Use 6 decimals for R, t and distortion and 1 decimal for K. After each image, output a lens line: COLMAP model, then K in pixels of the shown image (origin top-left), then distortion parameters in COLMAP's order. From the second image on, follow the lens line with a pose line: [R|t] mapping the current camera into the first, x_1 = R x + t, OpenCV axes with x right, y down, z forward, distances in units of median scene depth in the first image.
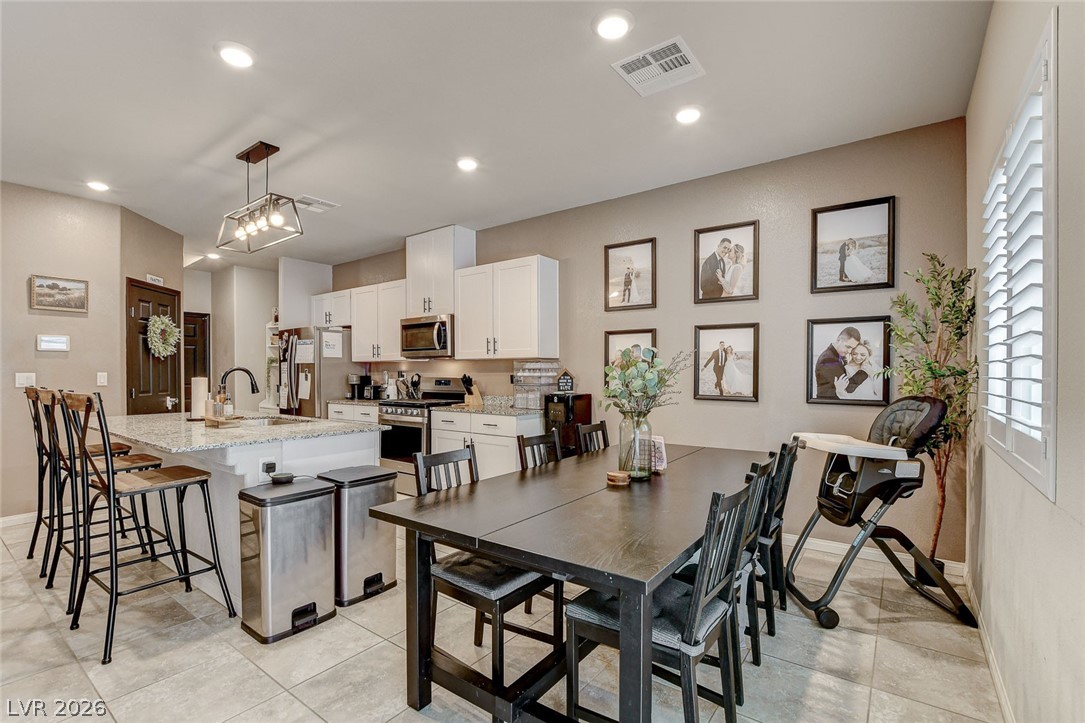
lens RADIAL K [[483.5, 0, 533.4], [0, 483.5, 370.4], [0, 0, 1]] dist [-0.022601, 0.002920]
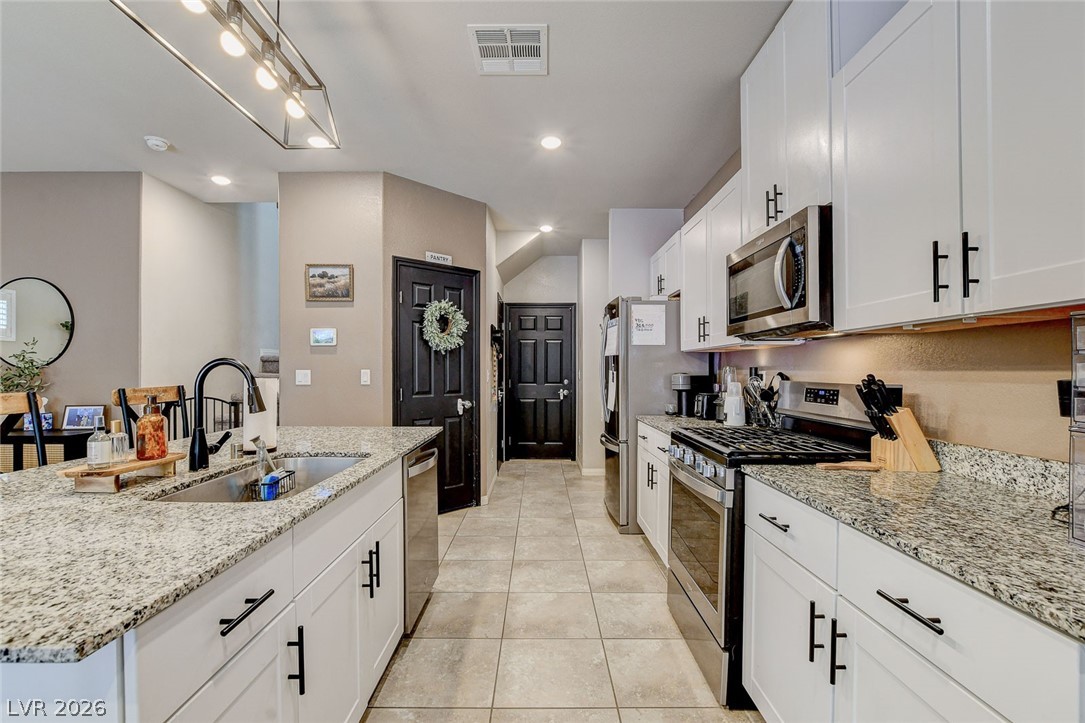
lens RADIAL K [[483.5, 0, 540.8], [0, 483.5, 374.3], [0, 0, 1]] dist [-0.022601, 0.002920]
pose [[0.610200, 0.009039, -0.792196, -0.017782], [0.002519, 0.999908, 0.013349, 0.002162], [0.792243, -0.010141, 0.610121, 0.635484]]
